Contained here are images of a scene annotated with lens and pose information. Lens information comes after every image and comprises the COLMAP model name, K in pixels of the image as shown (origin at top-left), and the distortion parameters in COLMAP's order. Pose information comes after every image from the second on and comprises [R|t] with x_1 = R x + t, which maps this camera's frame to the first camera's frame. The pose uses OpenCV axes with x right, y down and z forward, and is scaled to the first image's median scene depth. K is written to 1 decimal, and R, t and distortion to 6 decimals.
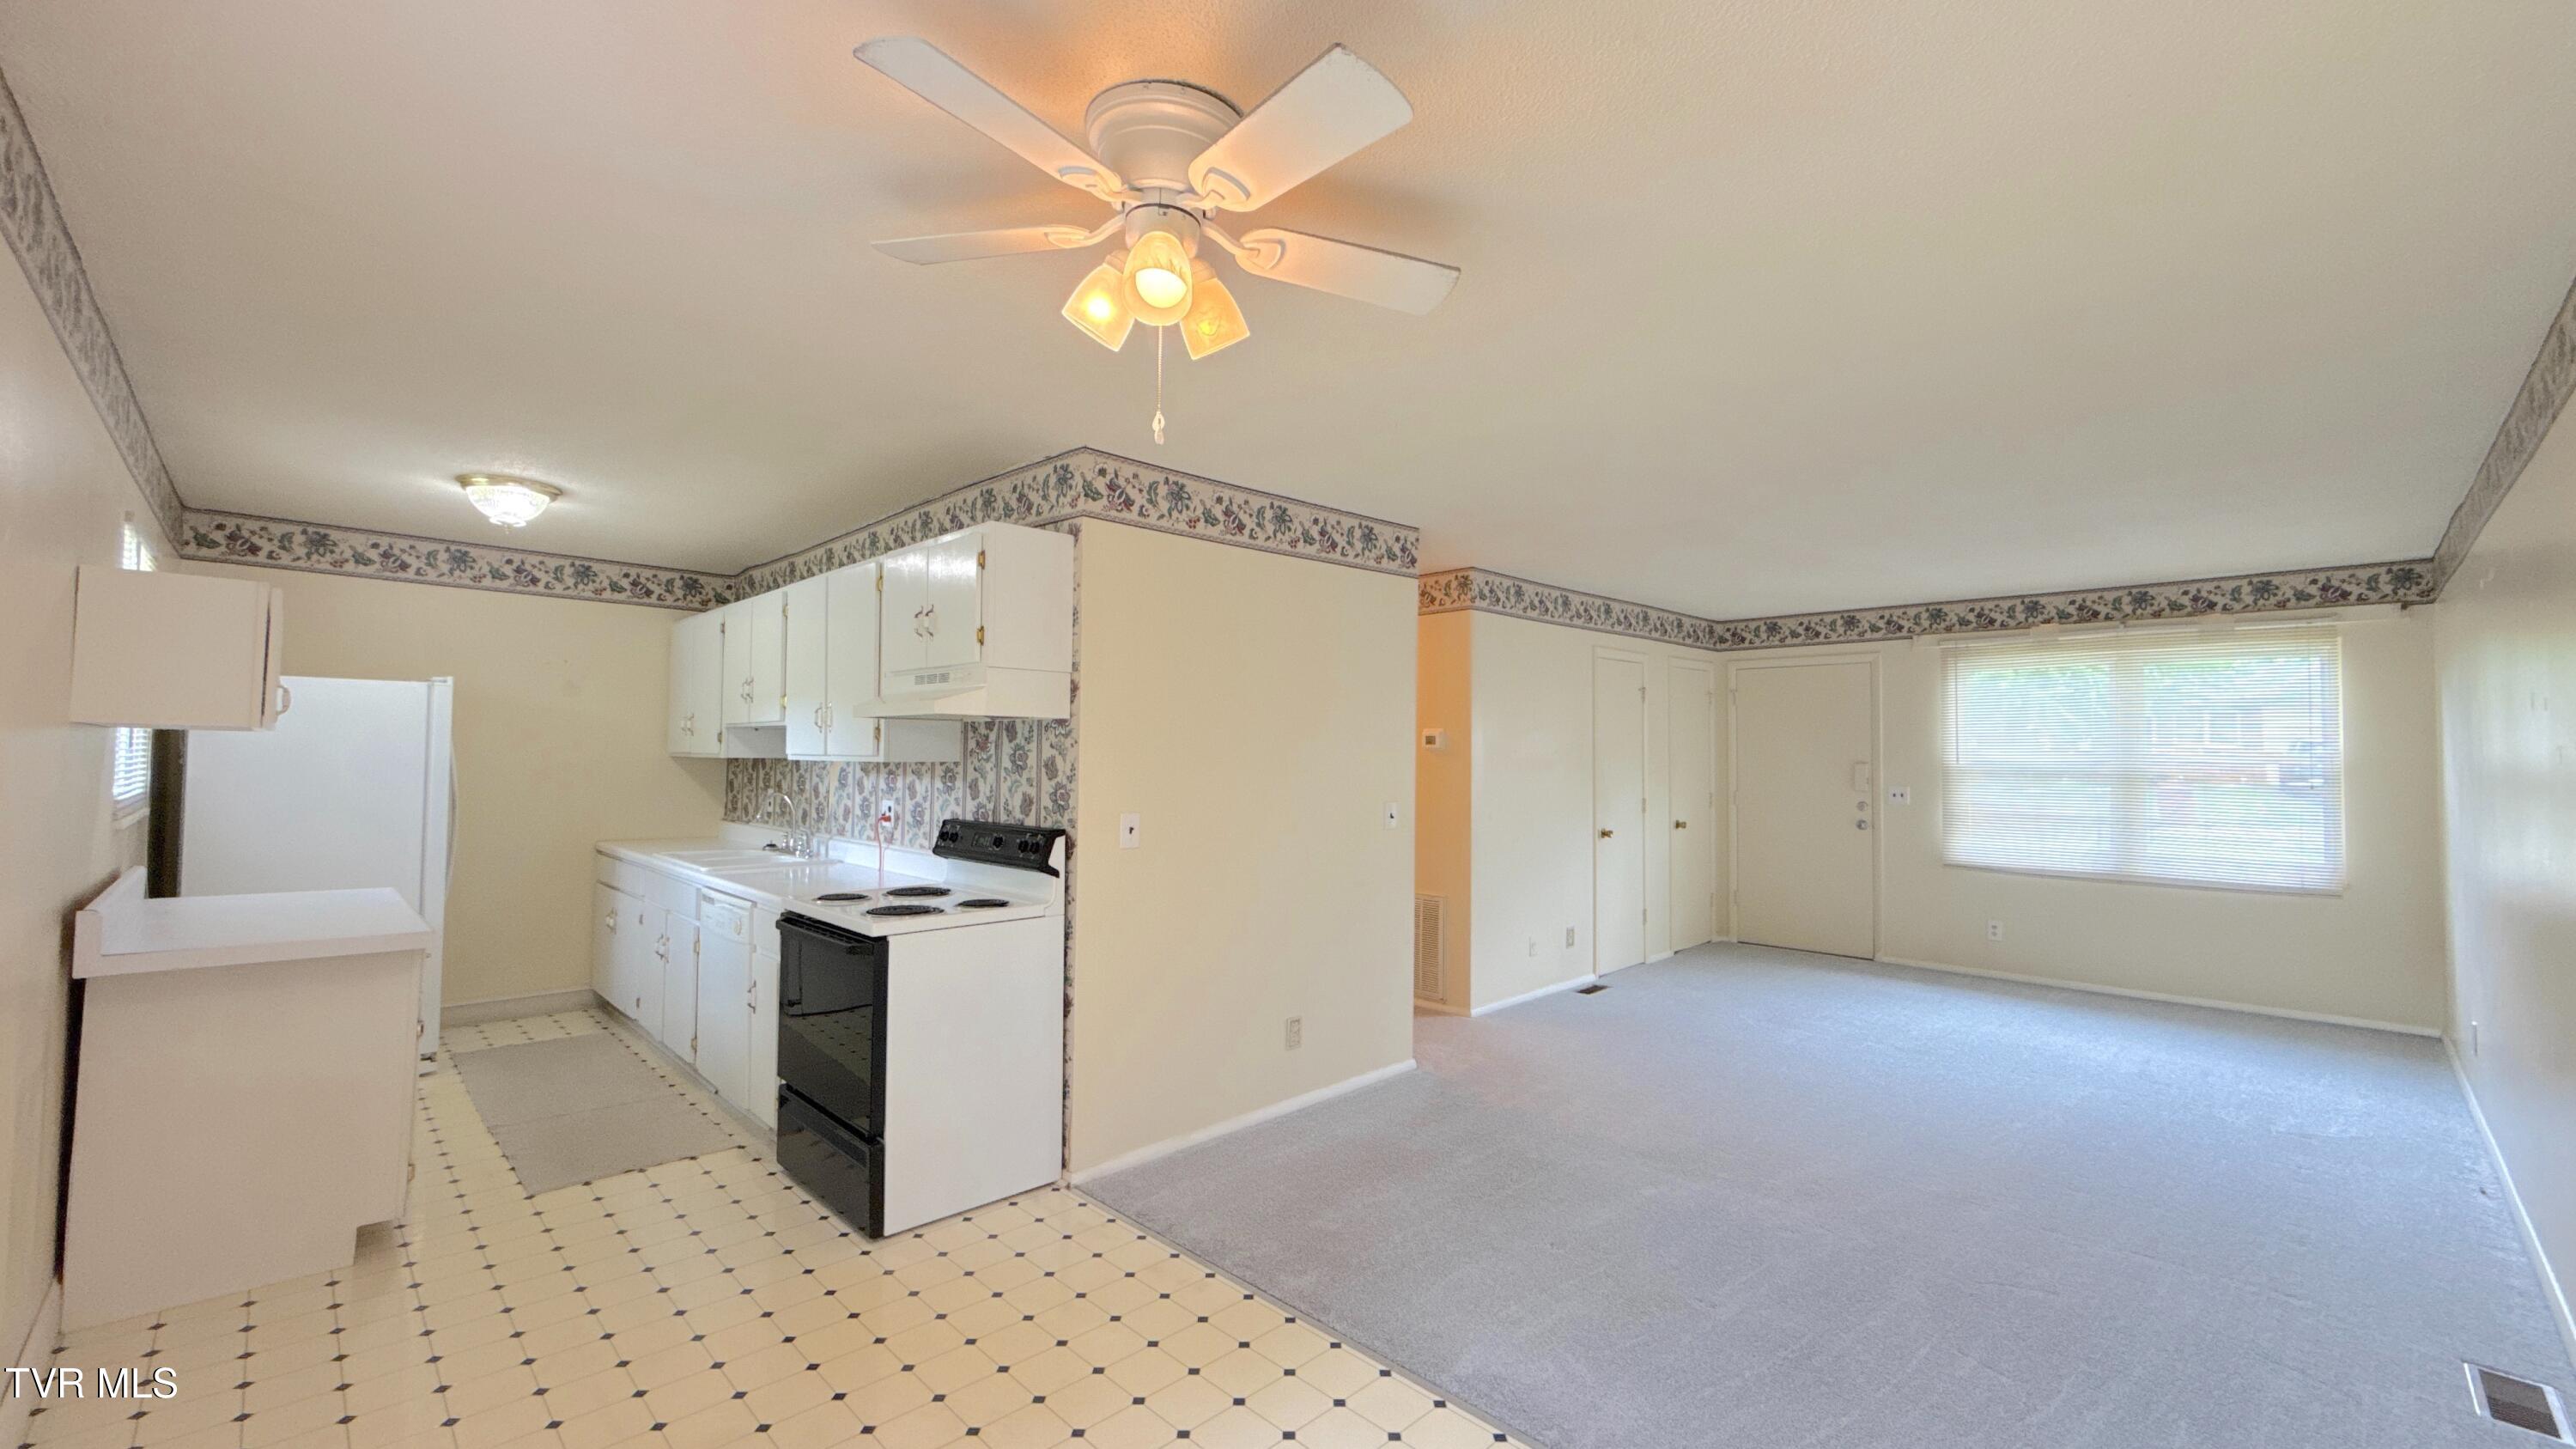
lens RADIAL K [[1025.3, 0, 1283.1], [0, 1025.3, 723.0], [0, 0, 1]] dist [-0.000419, -0.000052]
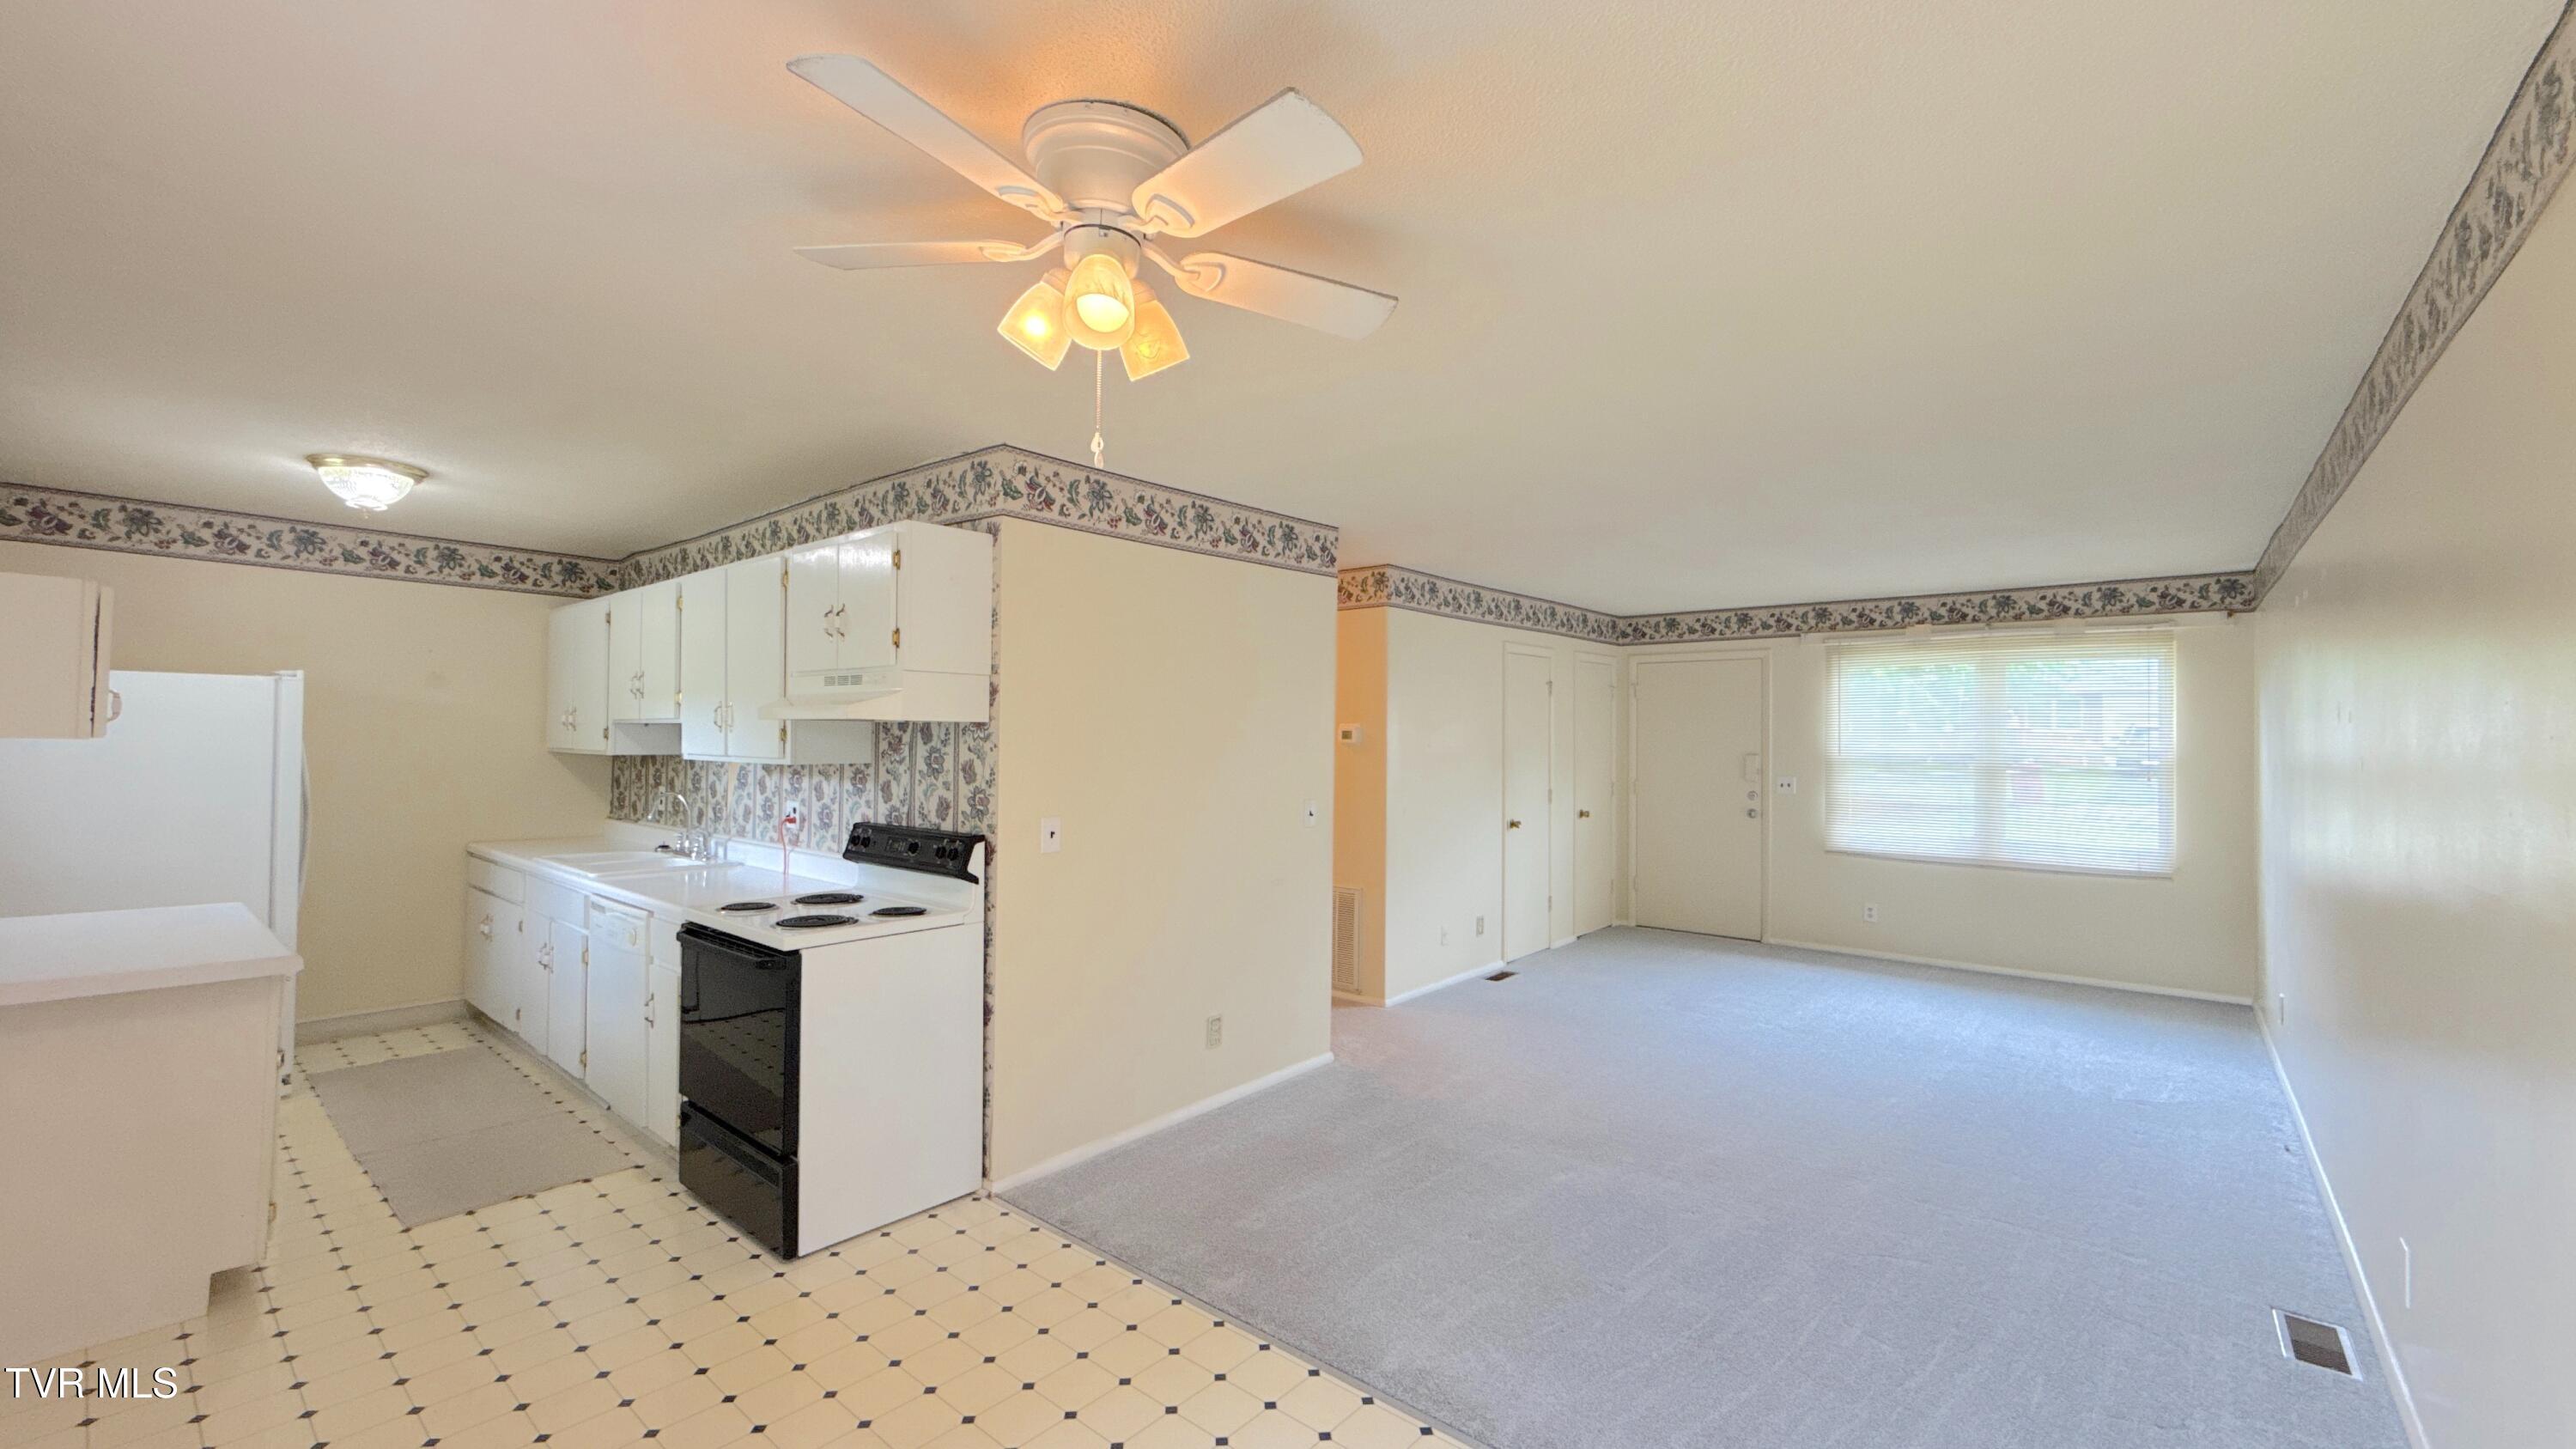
lens RADIAL K [[1027.2, 0, 1283.2], [0, 1027.2, 723.3], [0, 0, 1]] dist [-0.000549, -0.000116]
pose [[0.995952, 0.001228, 0.089876, -0.012464], [-0.002886, 0.999828, 0.018330, -0.017088], [-0.089838, -0.018515, 0.995784, -0.002940]]
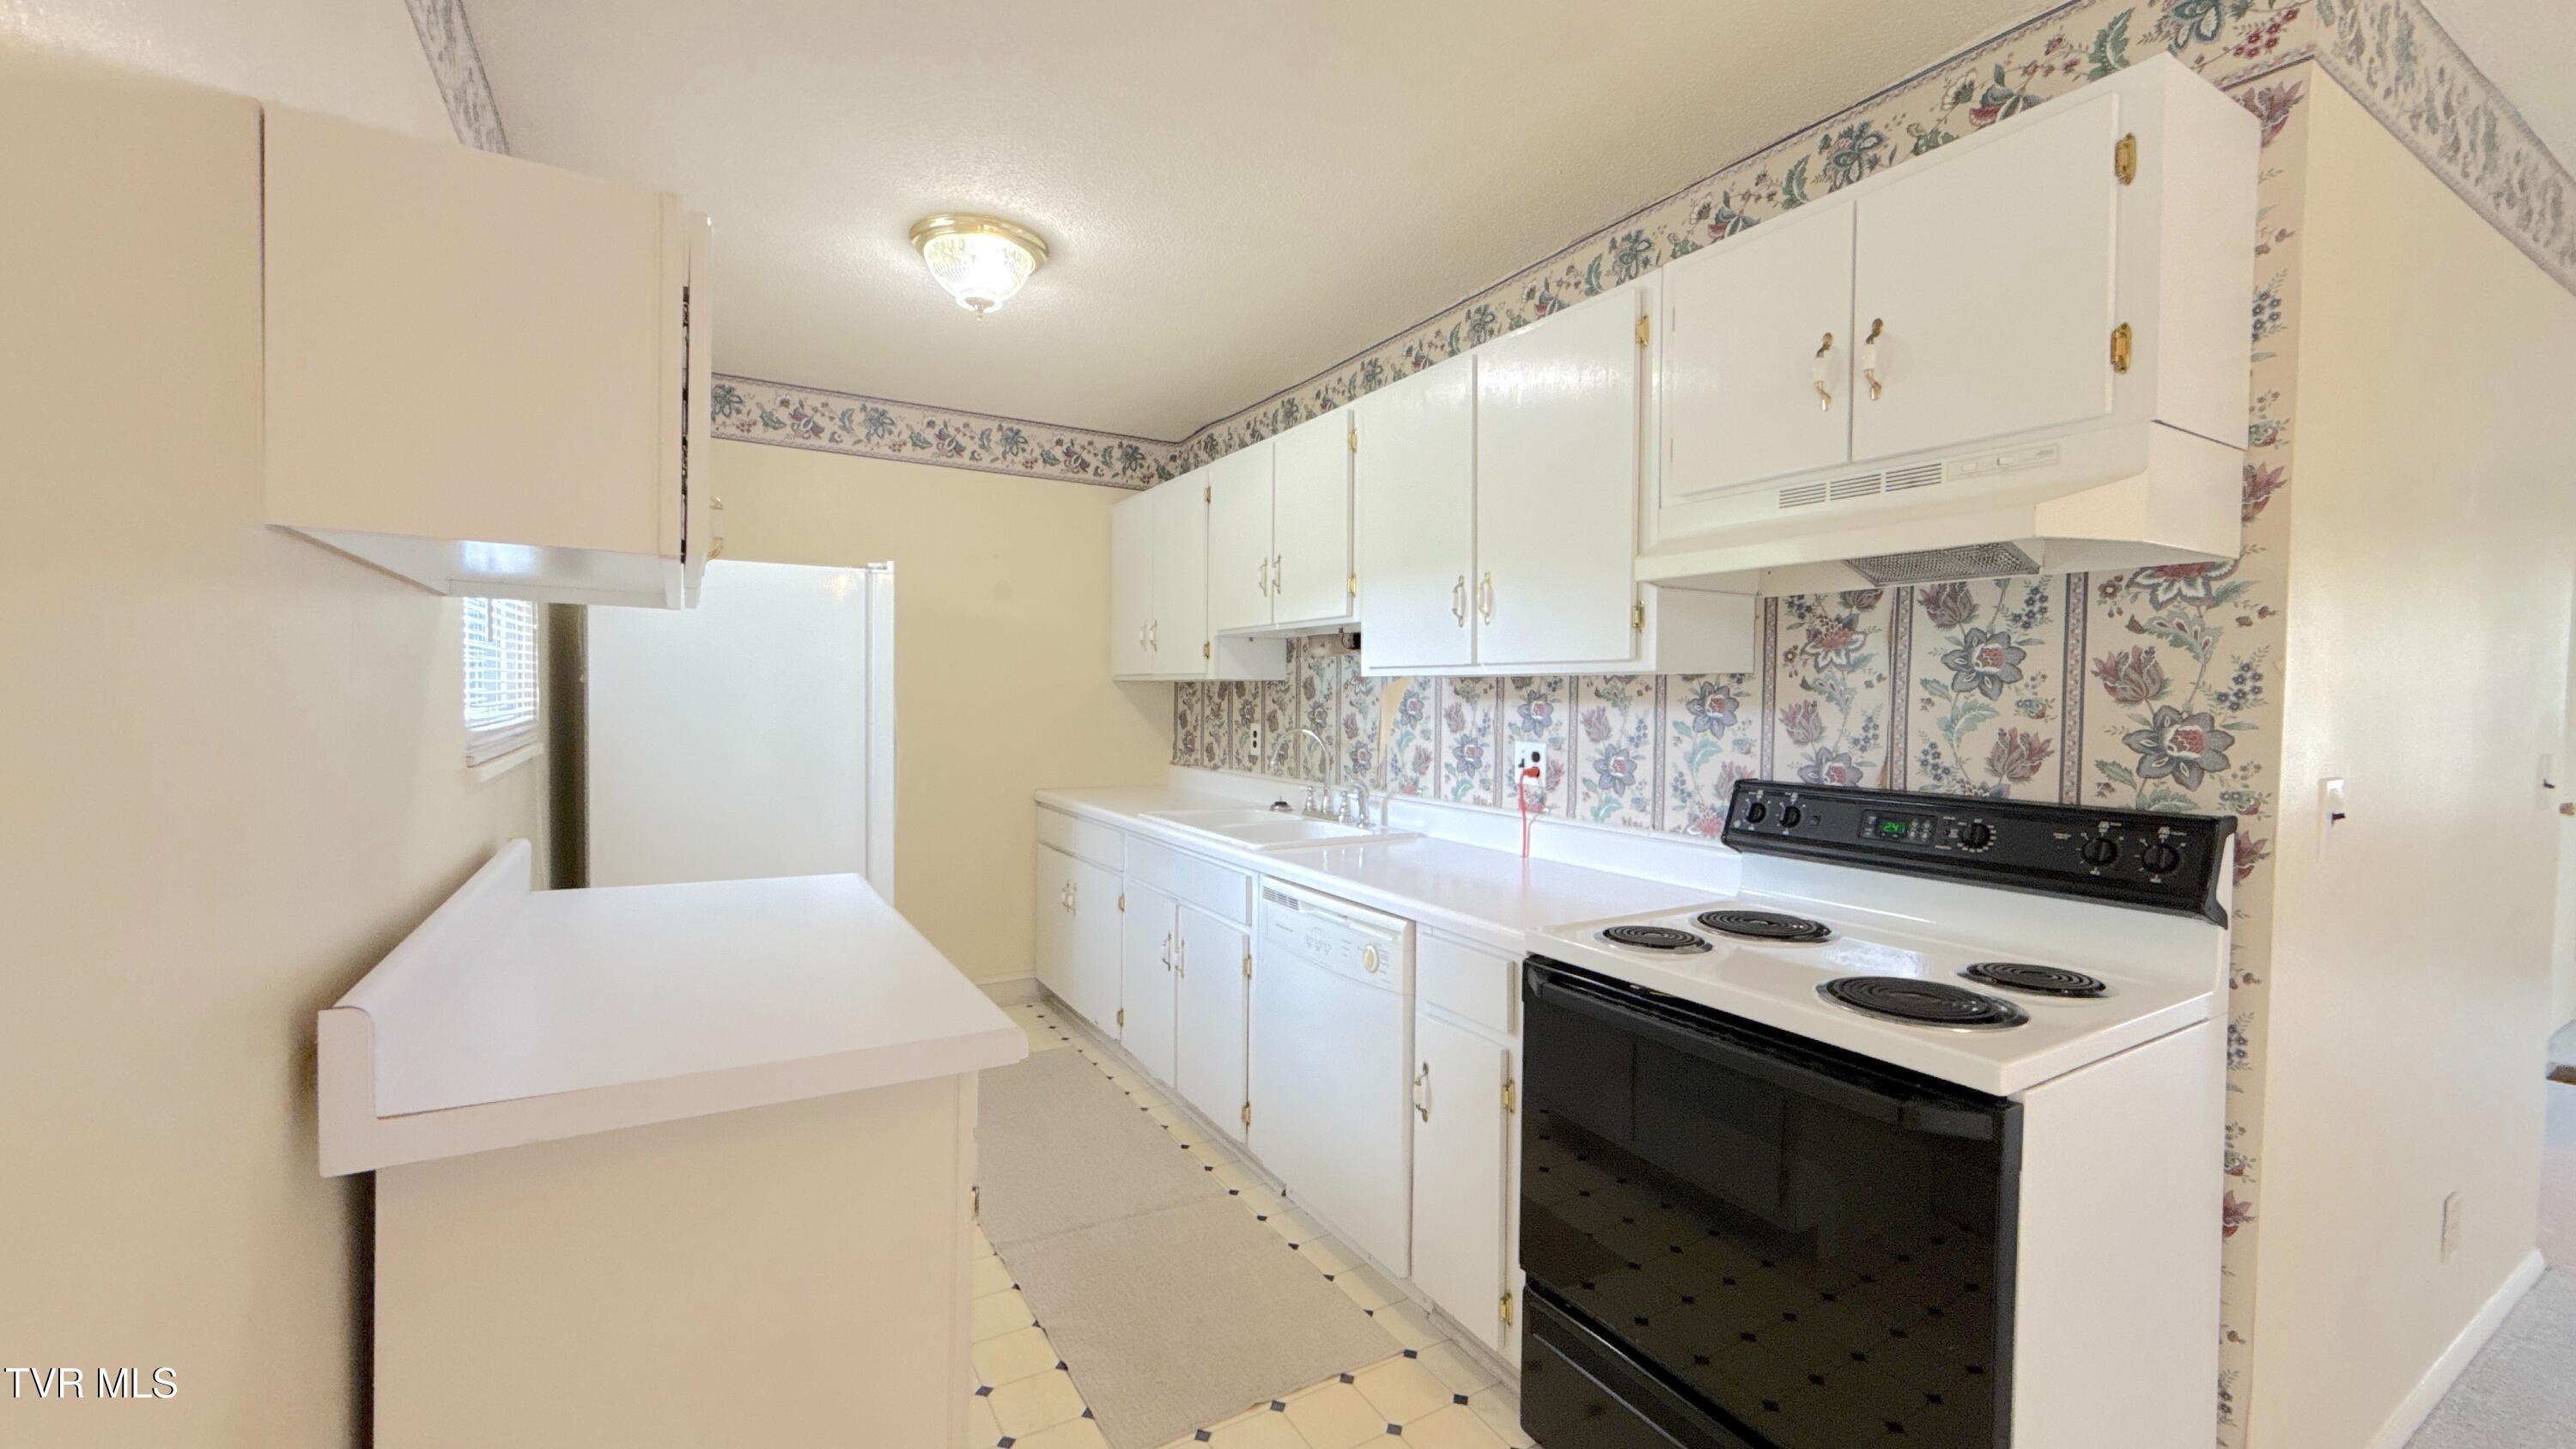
lens RADIAL K [[1025.3, 0, 1283.1], [0, 1025.3, 723.0], [0, 0, 1]] dist [-0.000419, -0.000052]
pose [[0.970461, 0.005329, -0.241201, -0.381628], [0.008808, 0.998307, 0.057495, 0.027841], [0.241099, -0.057921, 0.968771, 0.376648]]
